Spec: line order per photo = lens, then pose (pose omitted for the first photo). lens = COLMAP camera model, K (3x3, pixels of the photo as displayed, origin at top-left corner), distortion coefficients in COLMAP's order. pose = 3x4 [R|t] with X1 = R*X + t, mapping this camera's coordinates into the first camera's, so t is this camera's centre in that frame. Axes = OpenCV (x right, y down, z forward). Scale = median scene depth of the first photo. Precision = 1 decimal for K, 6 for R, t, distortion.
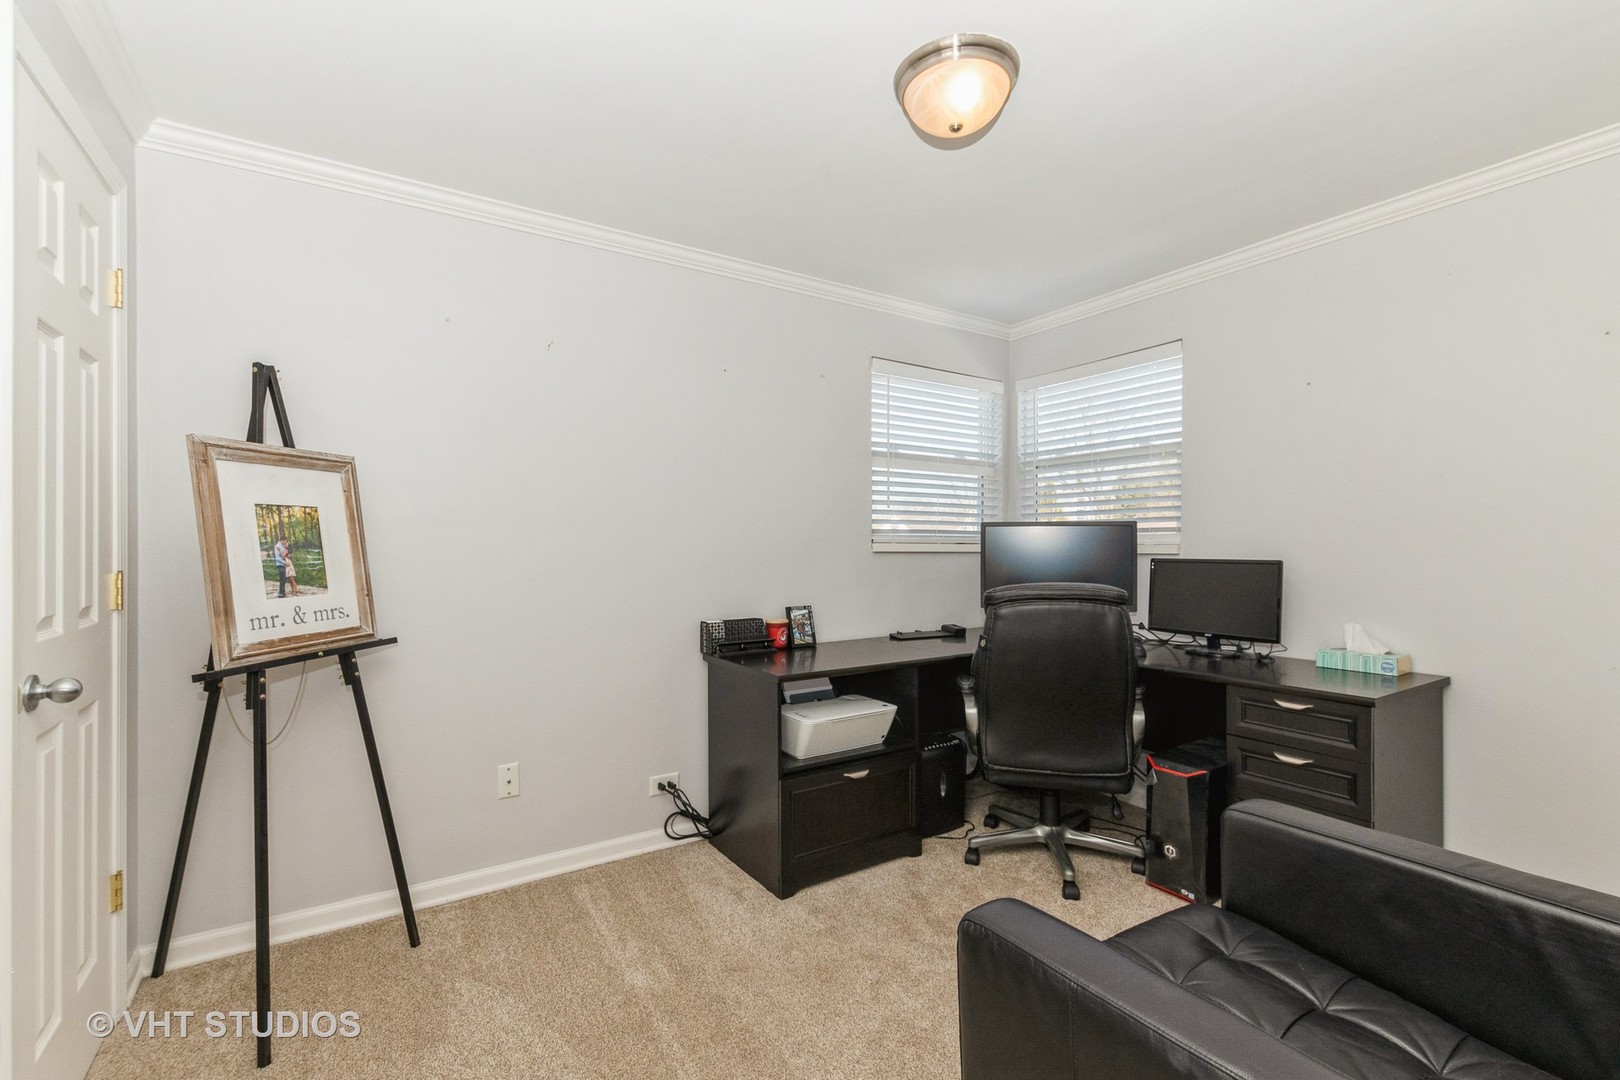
lens RADIAL K [[700.9, 0, 807.2], [0, 700.9, 546.2], [0, 0, 1]] dist [0.016934, -0.003242]
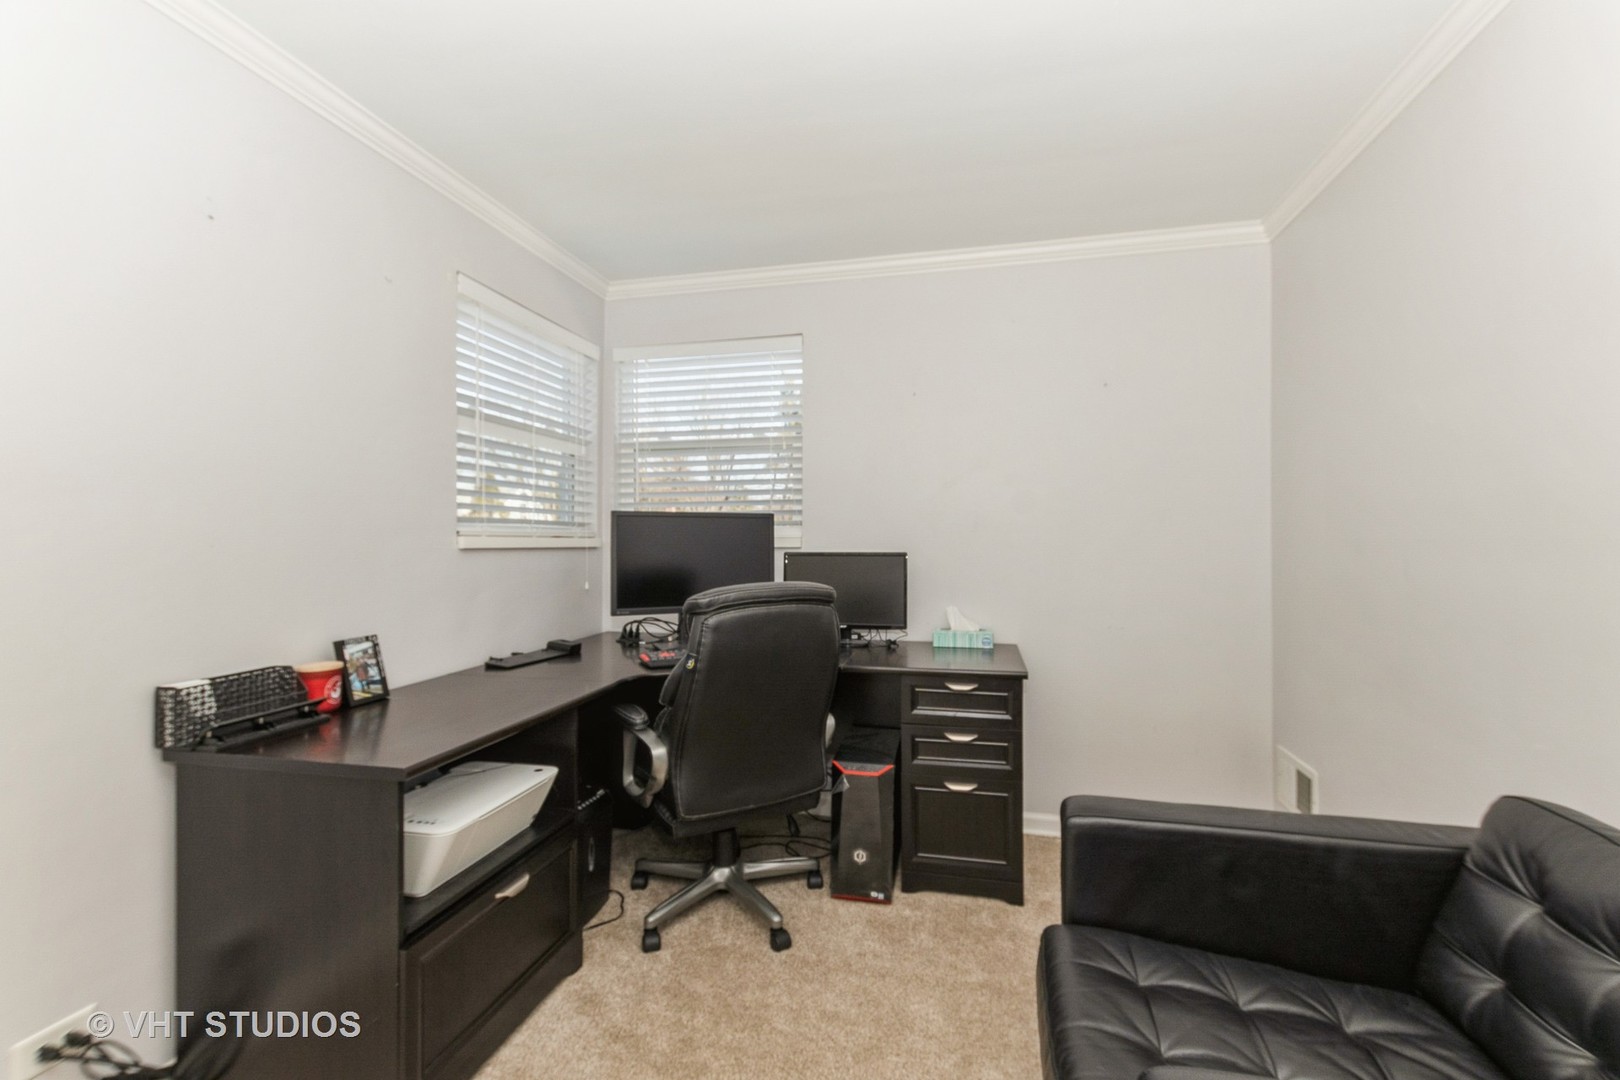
lens RADIAL K [[700.9, 0, 813.1], [0, 700.9, 532.5], [0, 0, 1]] dist [0.016934, -0.003242]
pose [[0.723558, 0.004351, 0.690250, -0.167472], [0.002603, 0.999956, -0.009033, -0.001085], [-0.690259, 0.008333, 0.723515, 0.296040]]
